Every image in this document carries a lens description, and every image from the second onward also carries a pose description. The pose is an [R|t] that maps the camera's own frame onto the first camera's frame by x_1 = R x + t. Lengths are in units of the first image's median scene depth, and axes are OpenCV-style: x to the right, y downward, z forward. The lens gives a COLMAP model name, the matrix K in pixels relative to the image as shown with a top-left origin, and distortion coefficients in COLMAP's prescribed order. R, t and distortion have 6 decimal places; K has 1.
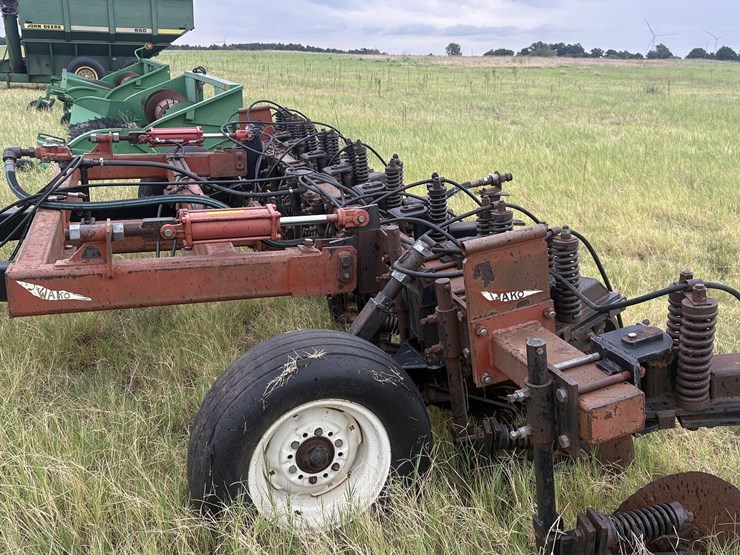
lens RADIAL K [[784.8, 0, 370.9], [0, 784.8, 258.2], [0, 0, 1]] dist [0.040816, 0.000000]
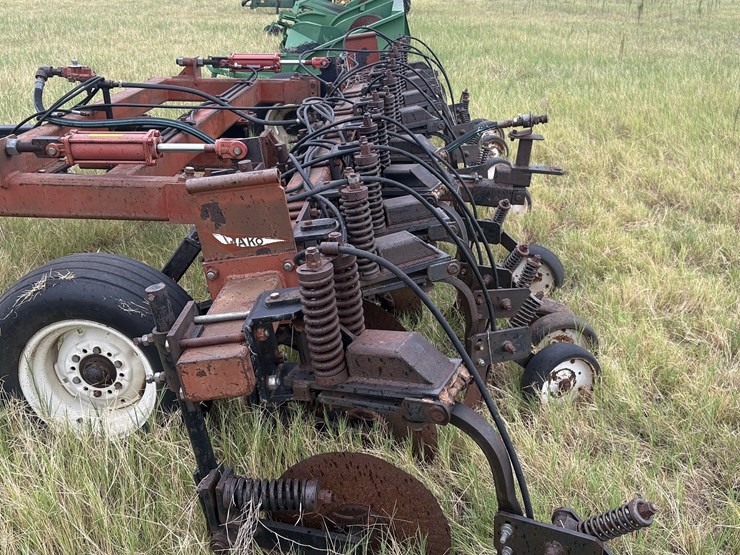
lens RADIAL K [[784.8, 0, 371.4], [0, 784.8, 276.6], [0, 0, 1]] dist [0.040816, 0.000000]
pose [[0.924011, 0.126627, -0.360790, 0.629551], [-0.086501, 0.988336, 0.125341, -0.040093], [0.372453, -0.084608, 0.924186, 0.165295]]
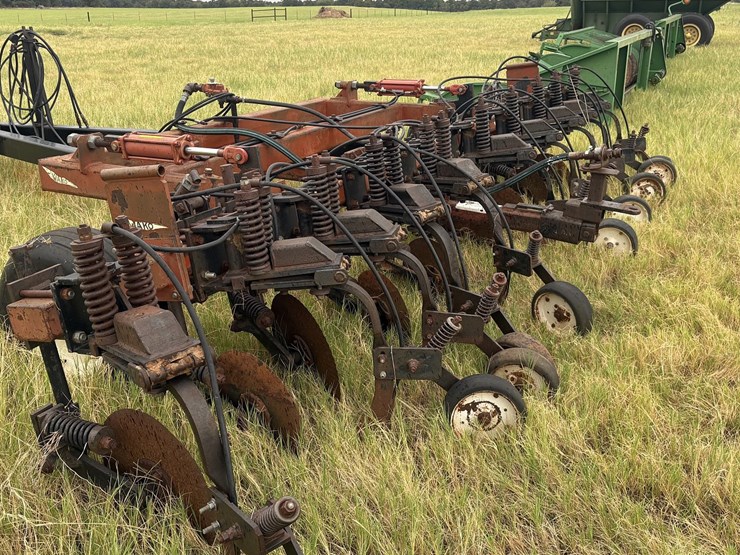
lens RADIAL K [[784.8, 0, 360.3], [0, 784.8, 264.8], [0, 0, 1]] dist [0.040816, 0.000000]
pose [[0.680371, 0.211235, -0.701766, 1.121948], [-0.171781, 0.976850, 0.127493, -0.088329], [0.712451, 0.033807, 0.700907, 0.415186]]
